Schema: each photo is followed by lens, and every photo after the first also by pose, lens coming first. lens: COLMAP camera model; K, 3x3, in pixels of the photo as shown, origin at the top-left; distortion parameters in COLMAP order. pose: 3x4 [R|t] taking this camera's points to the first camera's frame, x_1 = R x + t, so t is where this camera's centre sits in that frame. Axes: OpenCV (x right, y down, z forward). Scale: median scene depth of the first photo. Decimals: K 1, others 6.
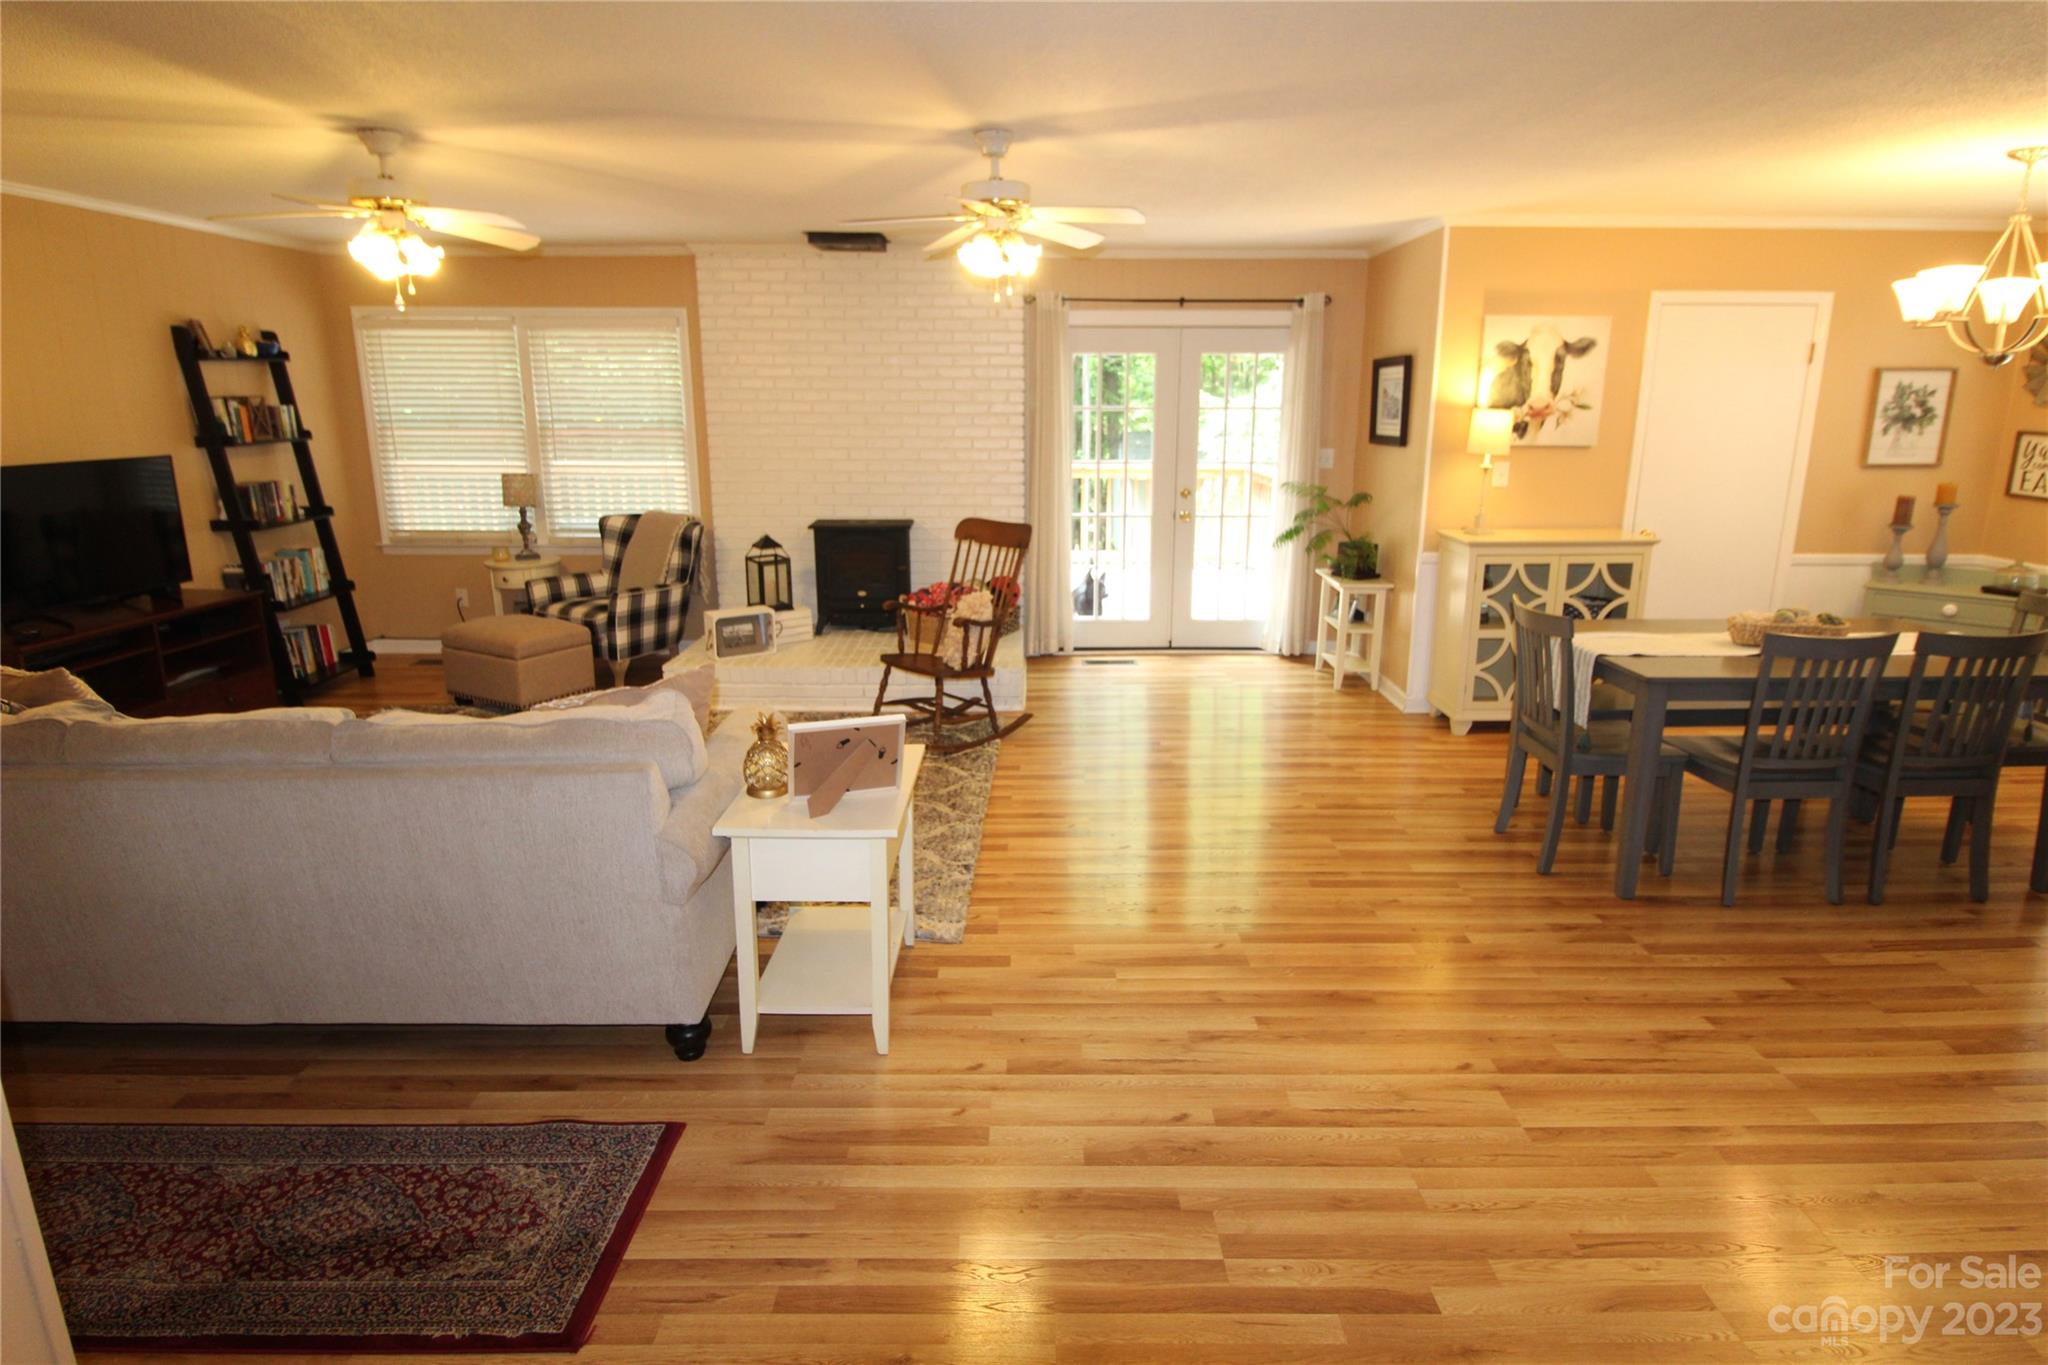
lens RADIAL K [[1067.1, 0, 1036.5], [0, 1067.1, 652.1], [0, 0, 1]] dist [-0.002068, -0.007860]
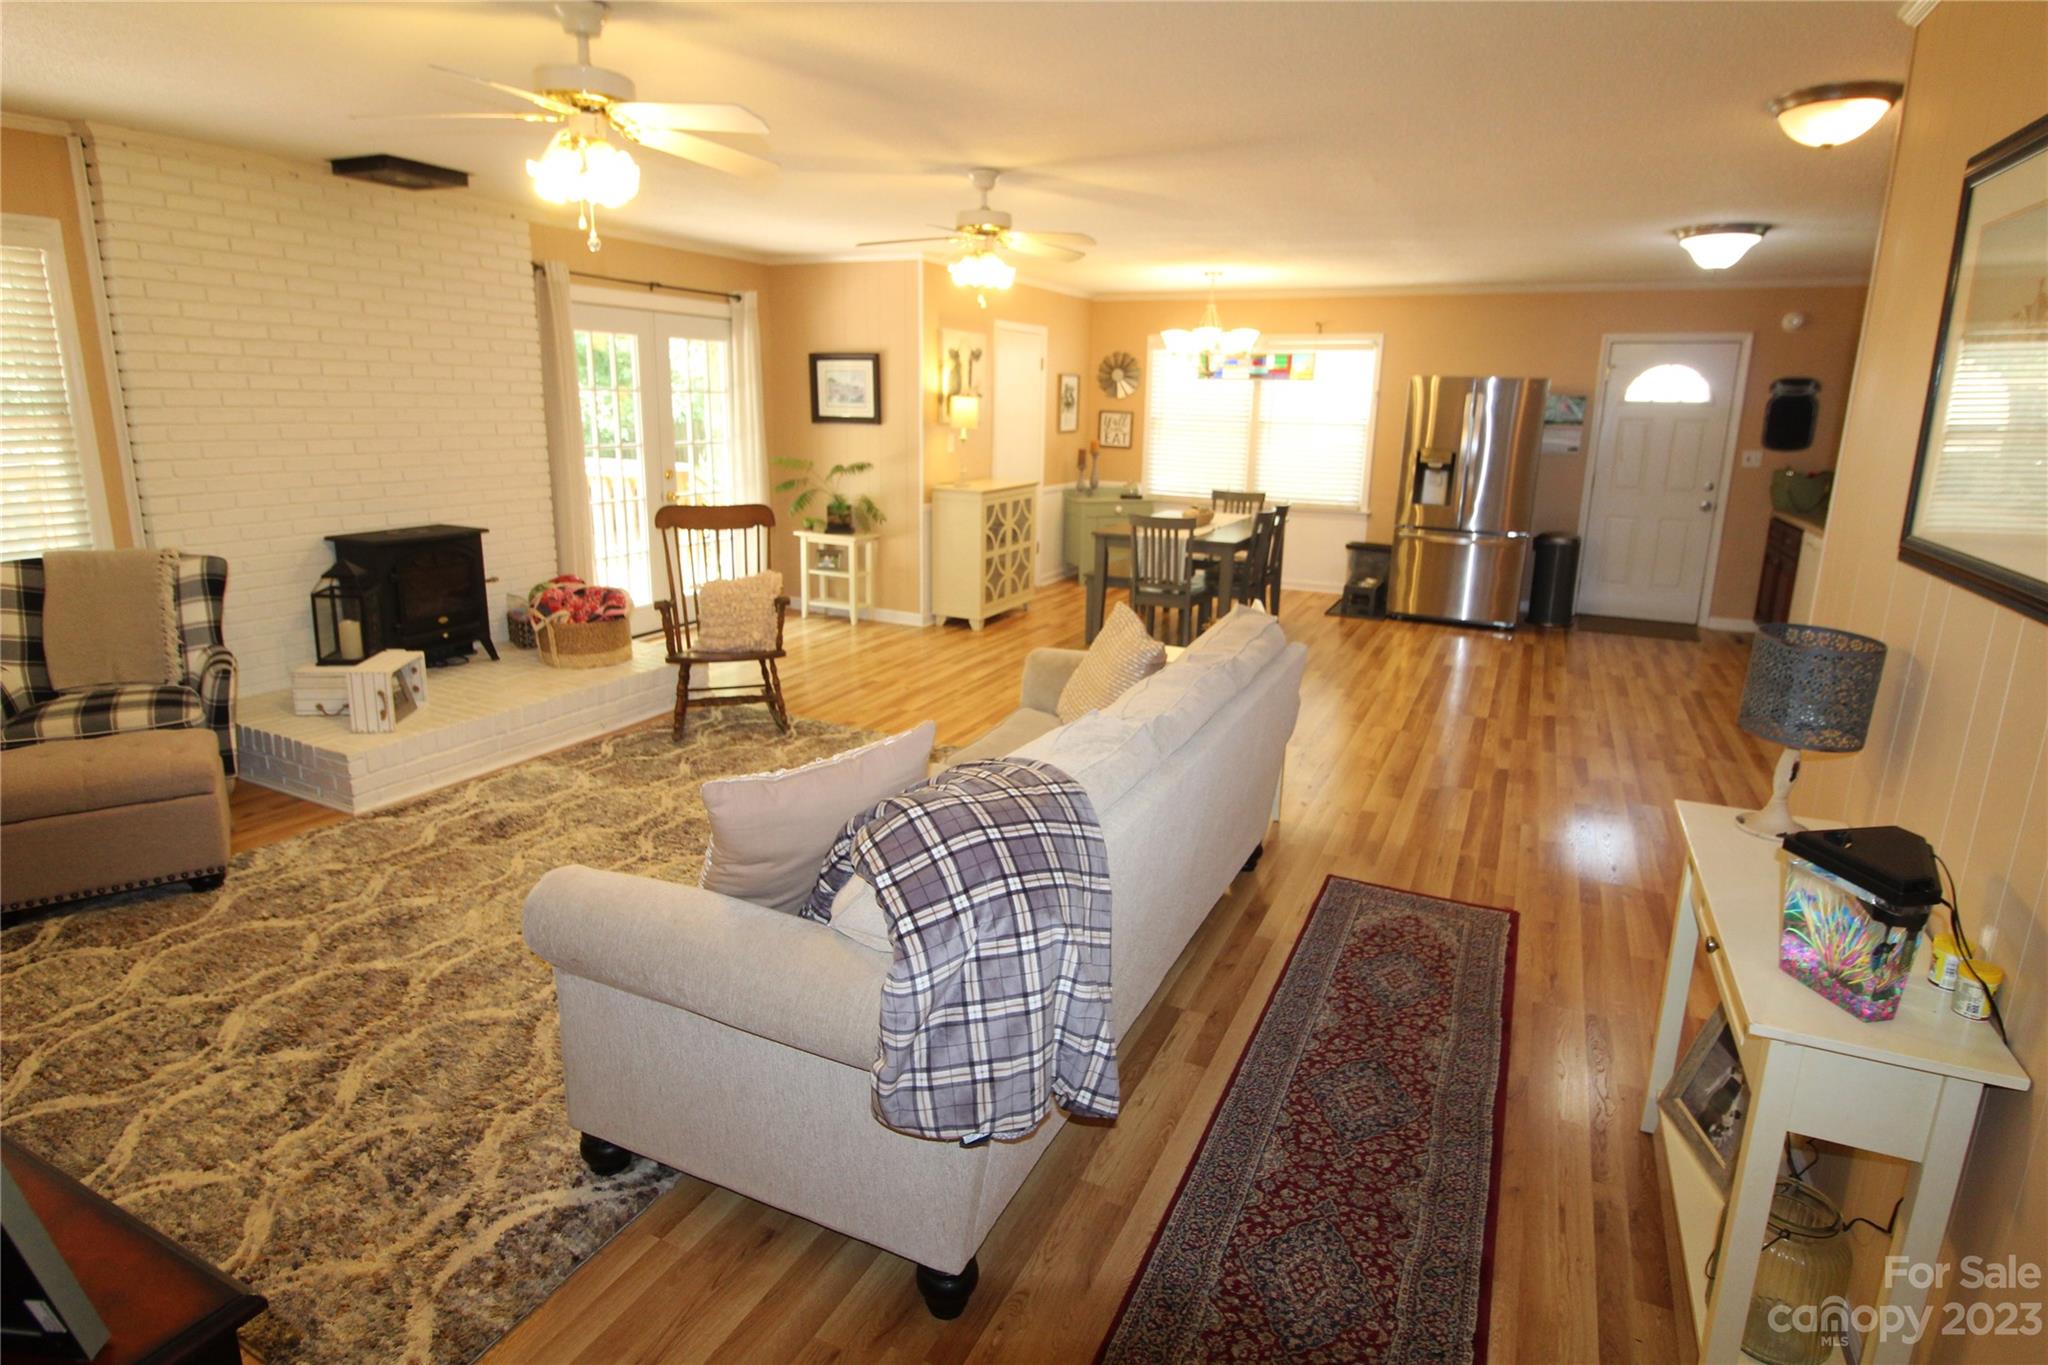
lens RADIAL K [[1067.1, 0, 1042.4], [0, 1067.1, 653.8], [0, 0, 1]] dist [-0.002068, -0.007860]
pose [[0.431091, -0.201746, 0.879465, -0.829611], [0.186898, 0.973510, 0.131707, -0.062958], [-0.882740, 0.107593, 0.457377, 0.298881]]
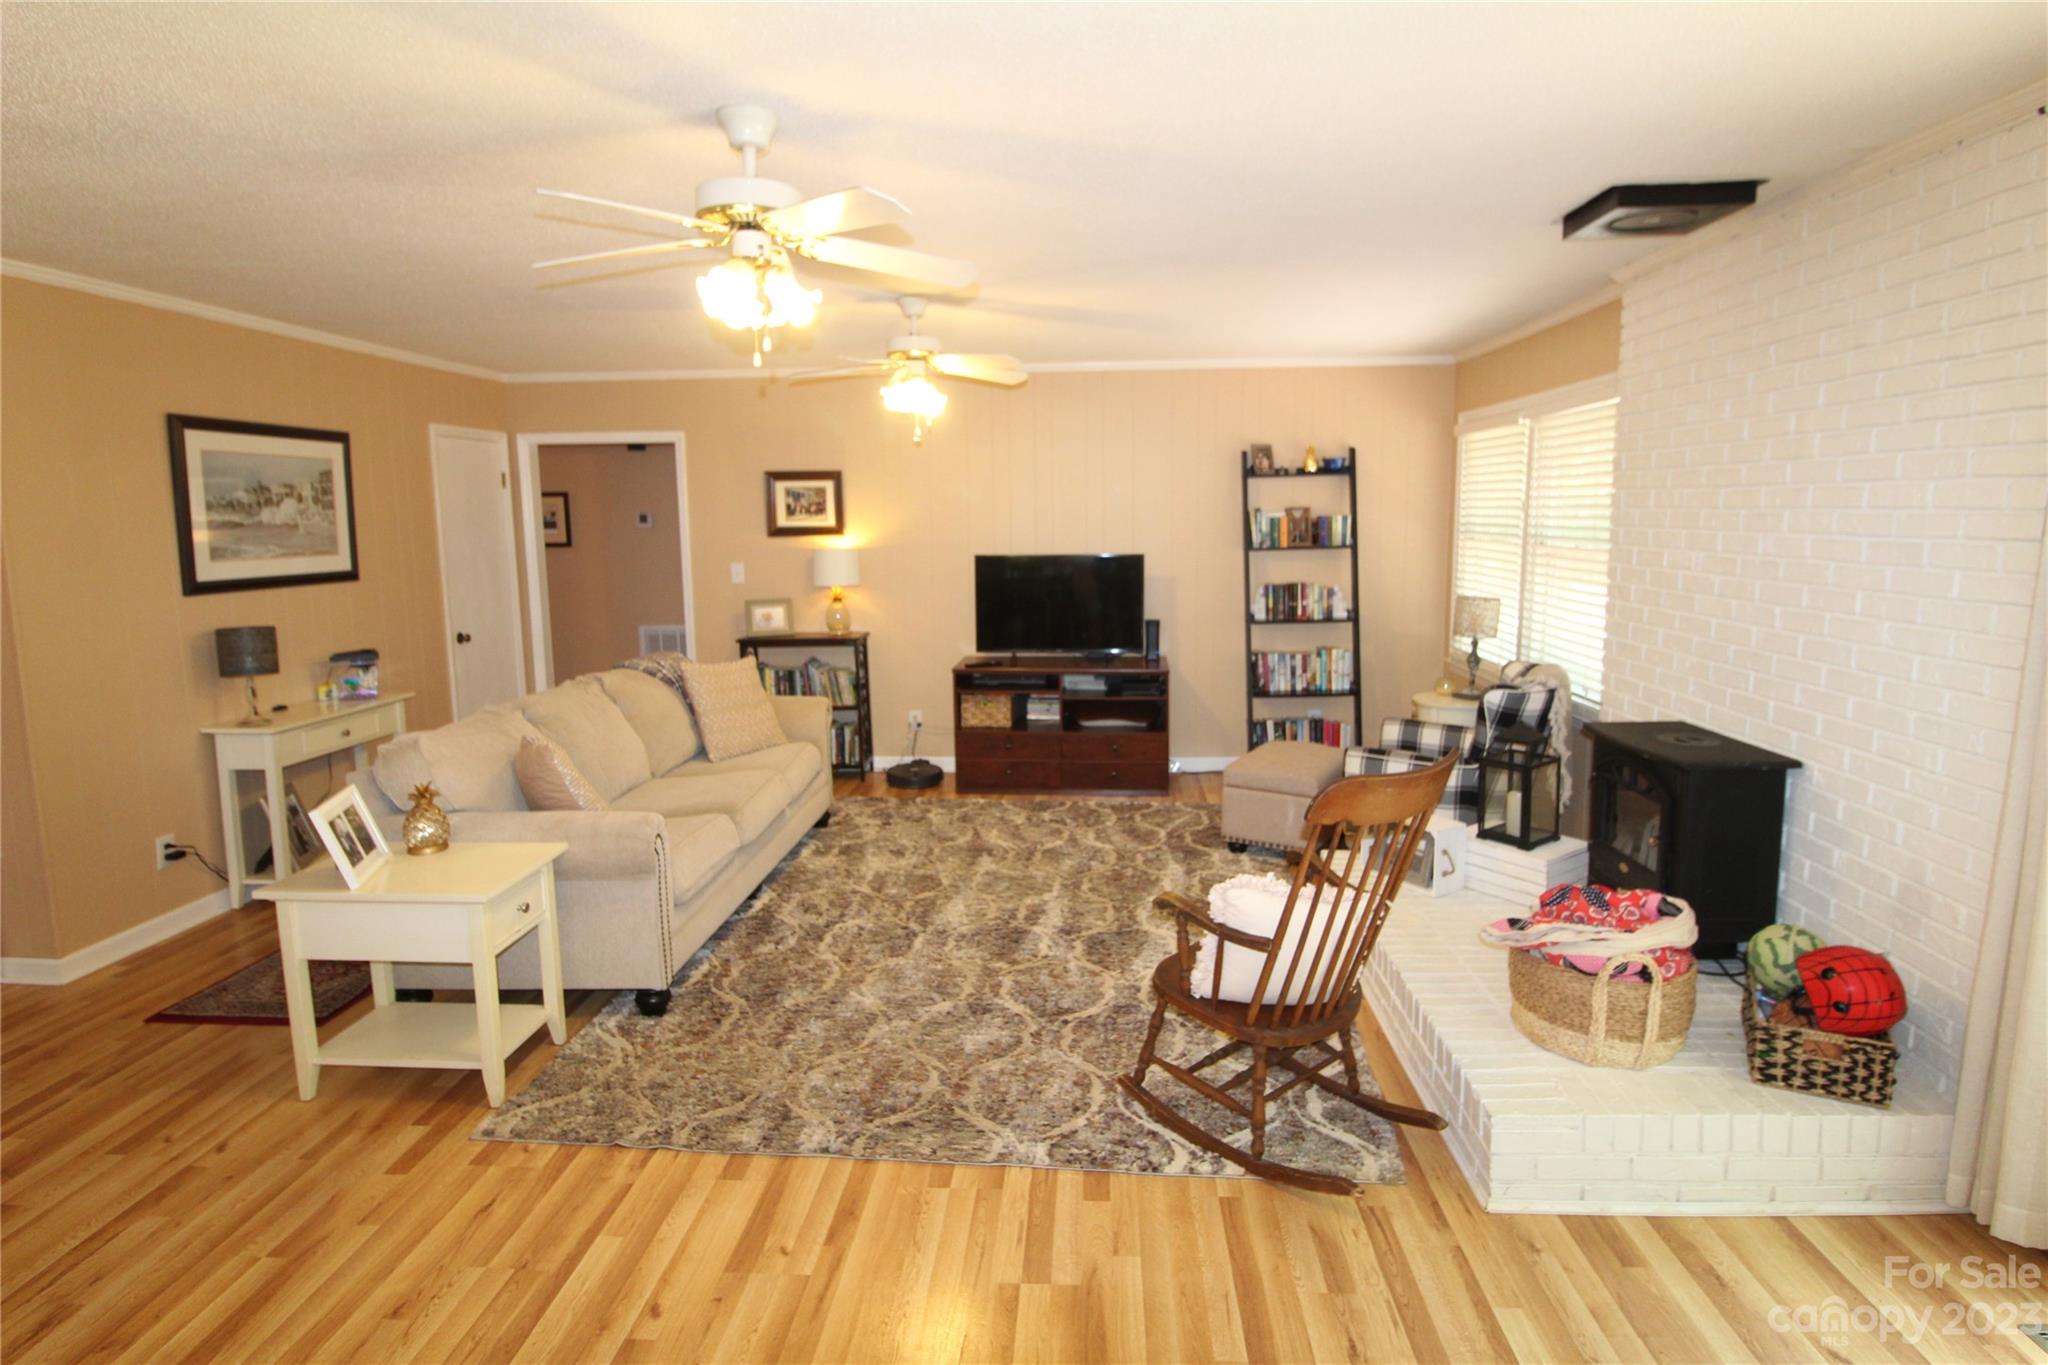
lens RADIAL K [[1067.1, 0, 1048.5], [0, 1067.1, 652.0], [0, 0, 1]] dist [-0.002068, -0.007860]
pose [[-0.051831, 0.130088, -0.990147, 0.441796], [-0.226311, 0.964155, 0.138520, -0.206019], [0.972675, 0.231261, -0.020533, 0.870037]]
